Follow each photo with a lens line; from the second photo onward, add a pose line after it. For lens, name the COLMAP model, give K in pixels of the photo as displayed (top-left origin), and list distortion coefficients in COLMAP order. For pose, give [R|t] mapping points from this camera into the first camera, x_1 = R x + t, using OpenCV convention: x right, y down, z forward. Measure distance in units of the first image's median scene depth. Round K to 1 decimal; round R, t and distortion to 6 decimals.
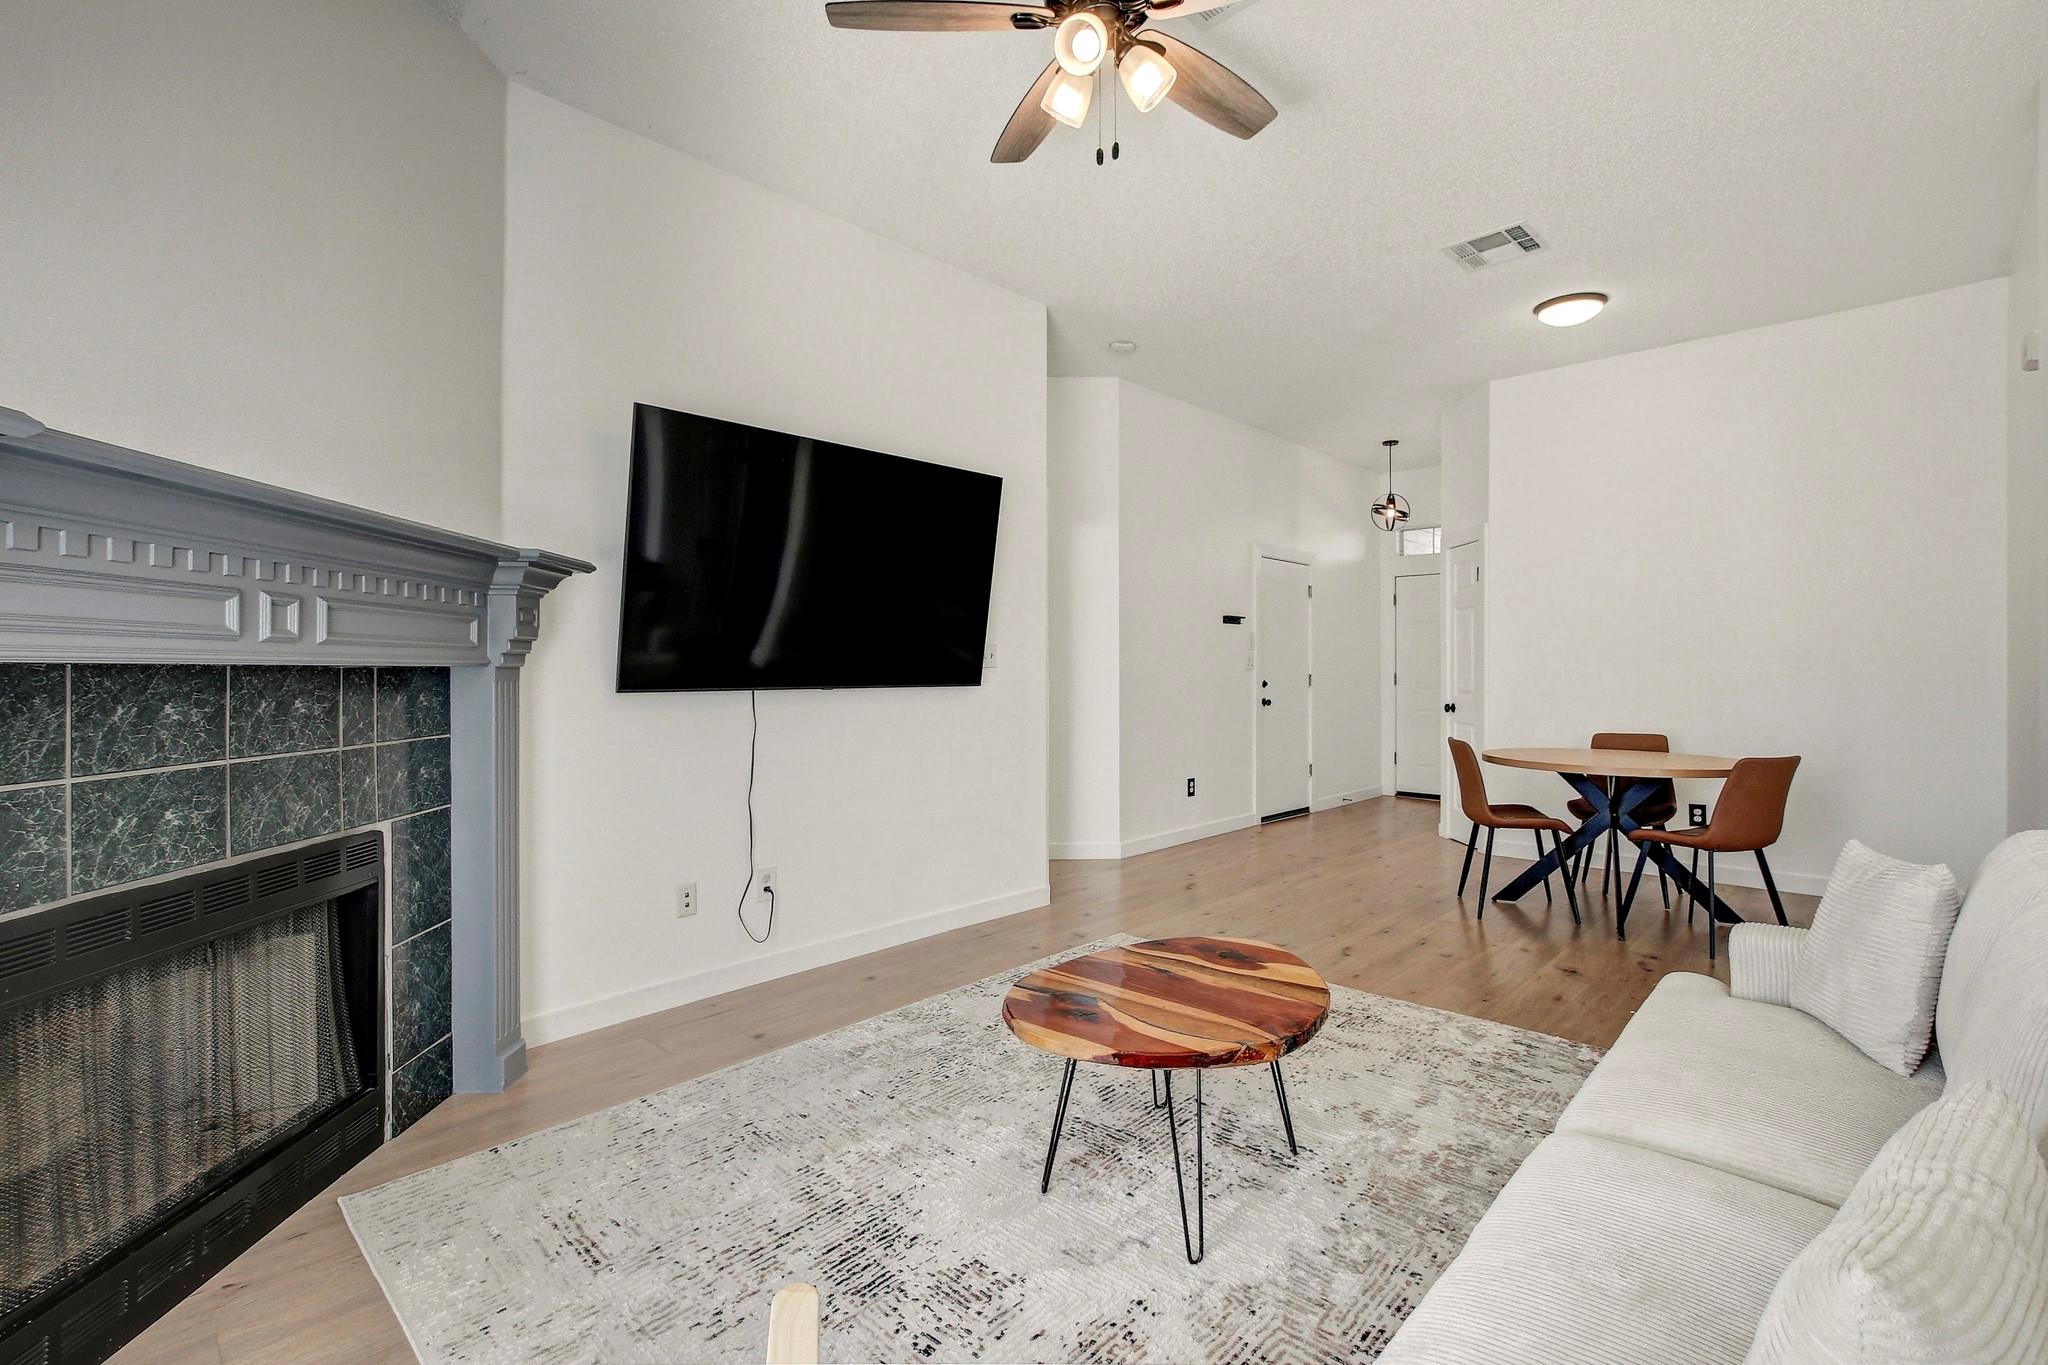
lens RADIAL K [[935.6, 0, 1026.0], [0, 935.6, 676.2], [0, 0, 1]] dist [-0.011435, 0.003832]
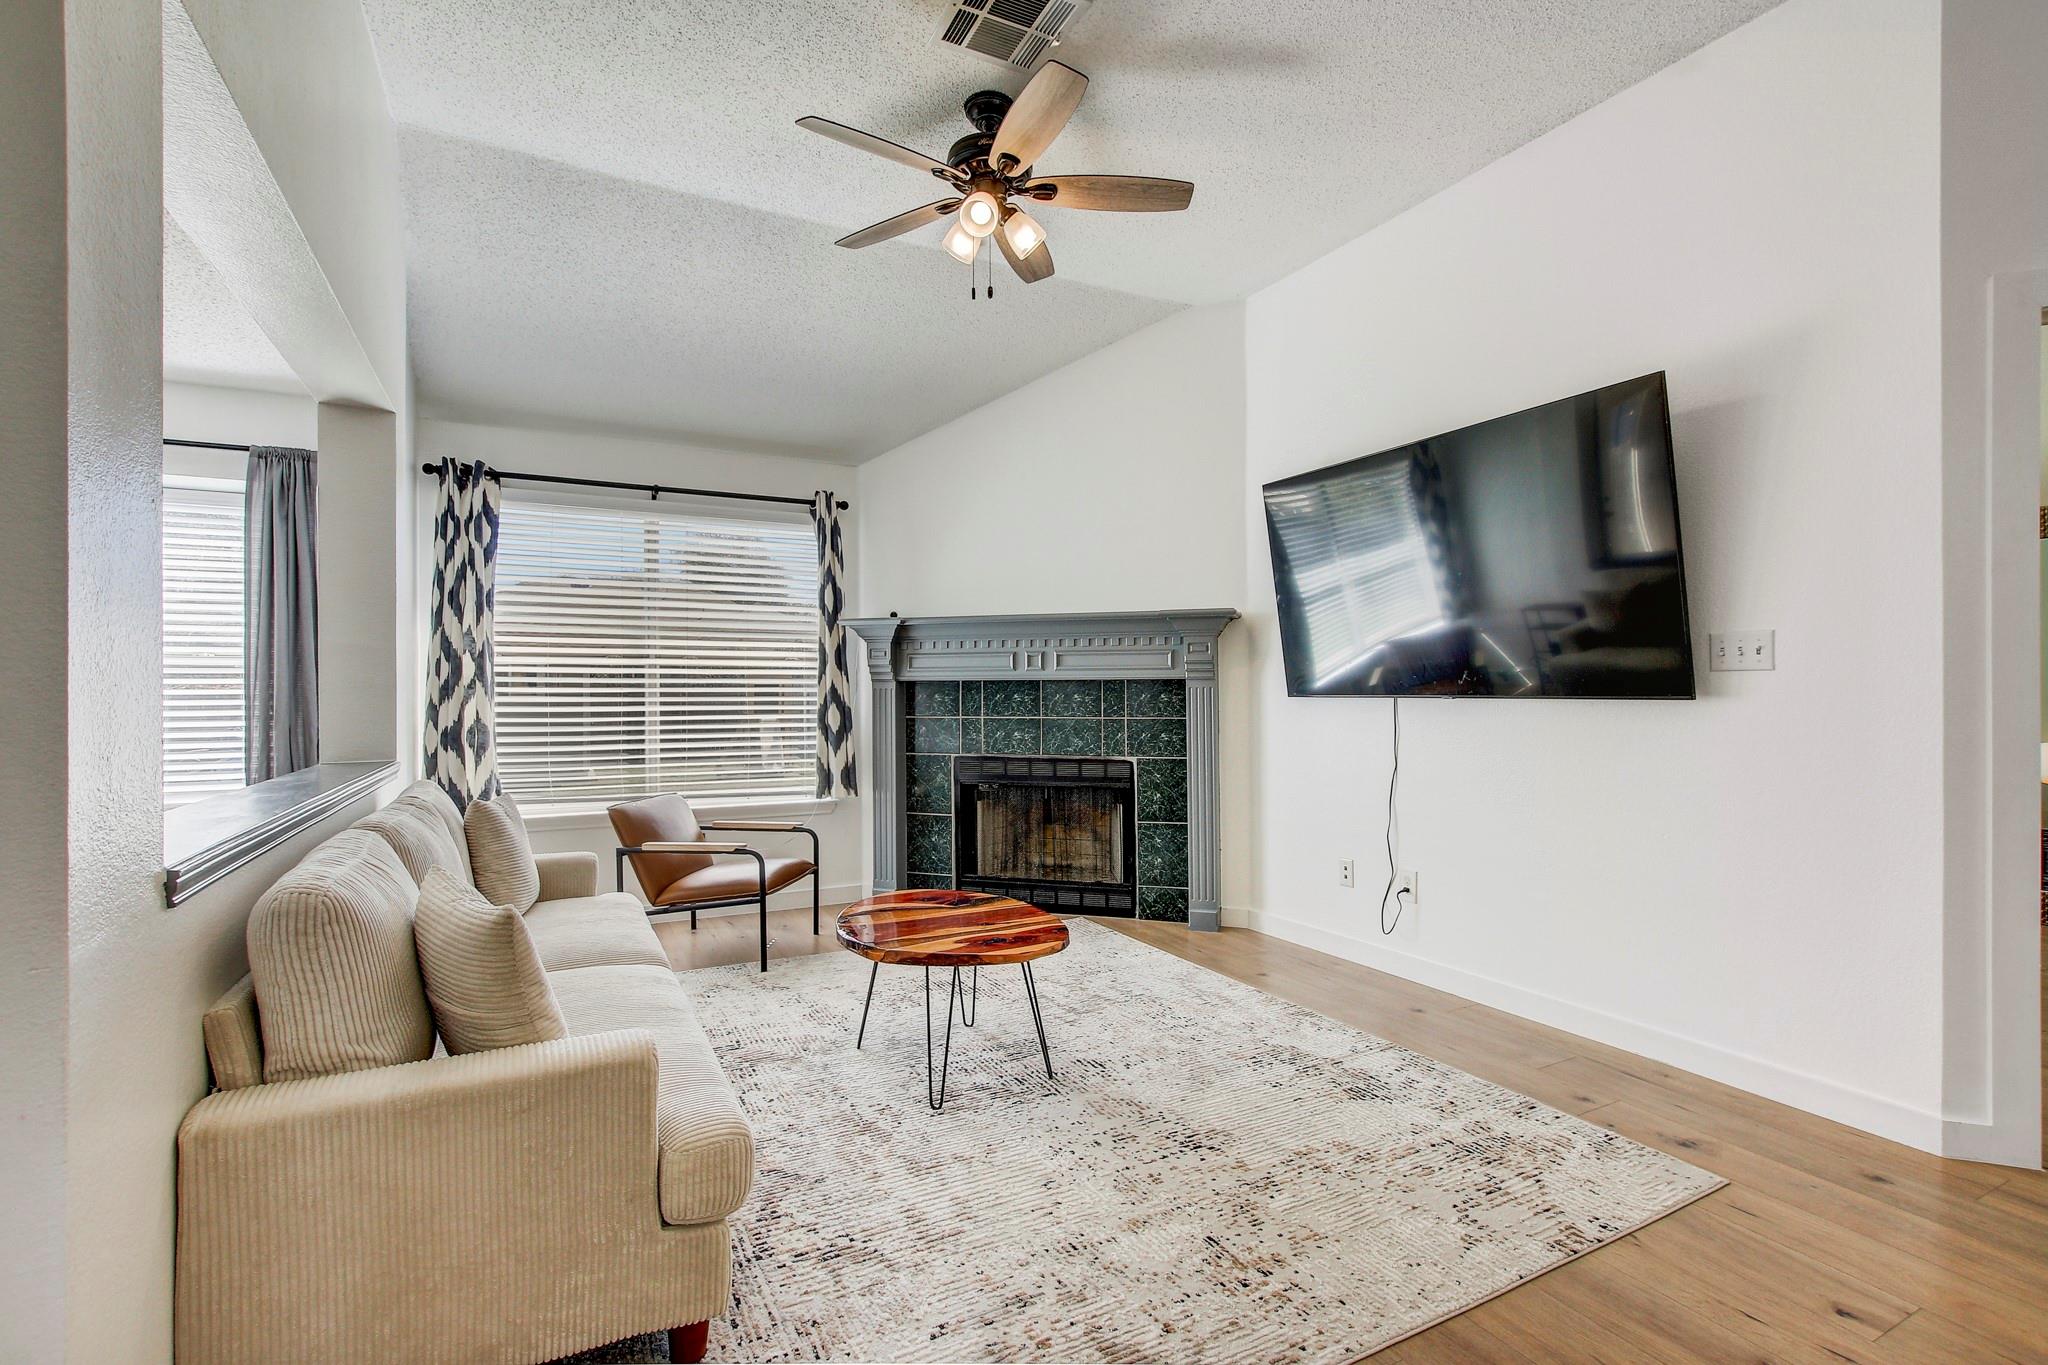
lens RADIAL K [[935.6, 0, 1027.4], [0, 935.6, 685.4], [0, 0, 1]] dist [-0.011435, 0.003832]
pose [[-0.326926, 0.000776, -0.945050, 1.276400], [-0.000728, 0.999999, 0.001073, -0.000606], [0.945050, 0.001038, -0.326925, 1.428453]]
